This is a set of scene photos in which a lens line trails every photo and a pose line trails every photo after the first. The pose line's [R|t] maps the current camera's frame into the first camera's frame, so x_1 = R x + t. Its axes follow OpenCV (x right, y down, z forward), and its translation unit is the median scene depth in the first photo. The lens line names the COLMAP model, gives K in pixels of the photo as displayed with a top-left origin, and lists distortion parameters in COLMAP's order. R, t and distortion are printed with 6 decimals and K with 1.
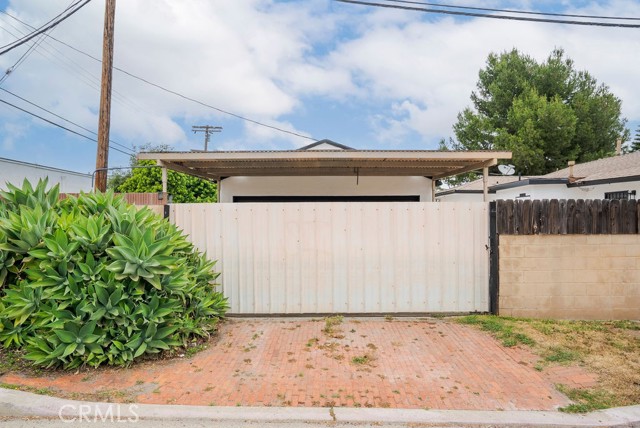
lens RADIAL K [[366.3, 0, 320.0], [0, 366.3, 214.0], [0, 0, 1]] dist [-0.016147, 0.000442]
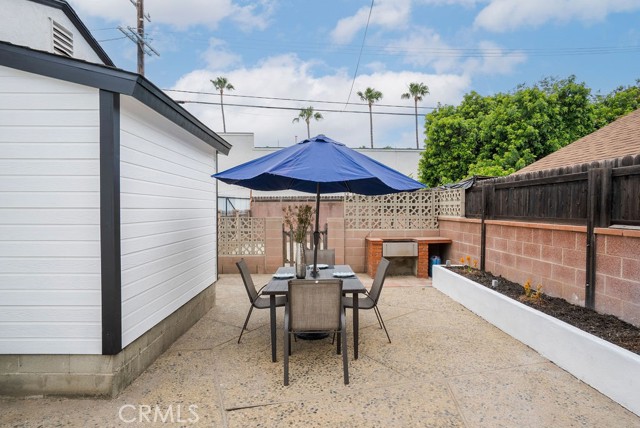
lens RADIAL K [[357.0, 0, 320.0], [0, 357.0, 214.0], [0, 0, 1]] dist [-0.044413, 0.039772]
pose [[0.044943, 0.021483, -0.998759, 0.153285], [0.016209, 0.999621, 0.022230, 0.015186], [0.998858, -0.017188, 0.044578, 0.618819]]
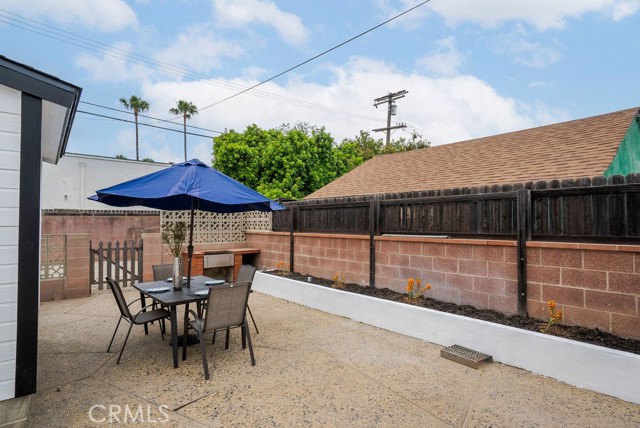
lens RADIAL K [[344.4, 0, 320.0], [0, 344.4, 214.0], [0, 0, 1]] dist [-0.046682, 0.034089]
pose [[0.654785, -0.013949, -0.755686, 0.162325], [0.009403, 0.999903, -0.010310, 0.013397], [0.755757, -0.000355, 0.654853, 0.567148]]
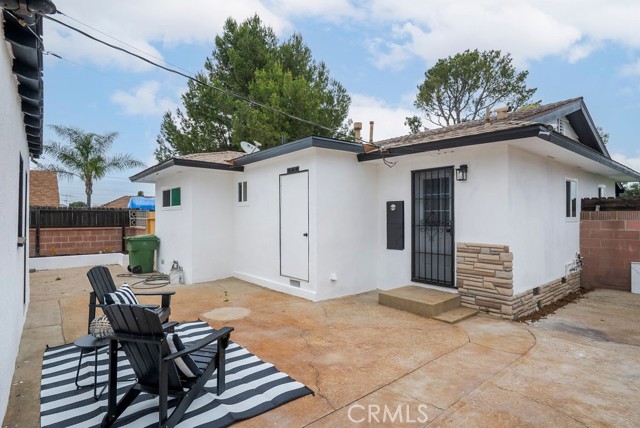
lens RADIAL K [[333.1, 0, 320.0], [0, 333.1, 214.0], [0, 0, 1]] dist [-0.013665, 0.000300]
pose [[0.750212, 0.003774, 0.661186, 0.104496], [-0.005096, 0.999987, 0.000074, 0.006131], [-0.661177, -0.003425, 0.750222, 0.243906]]
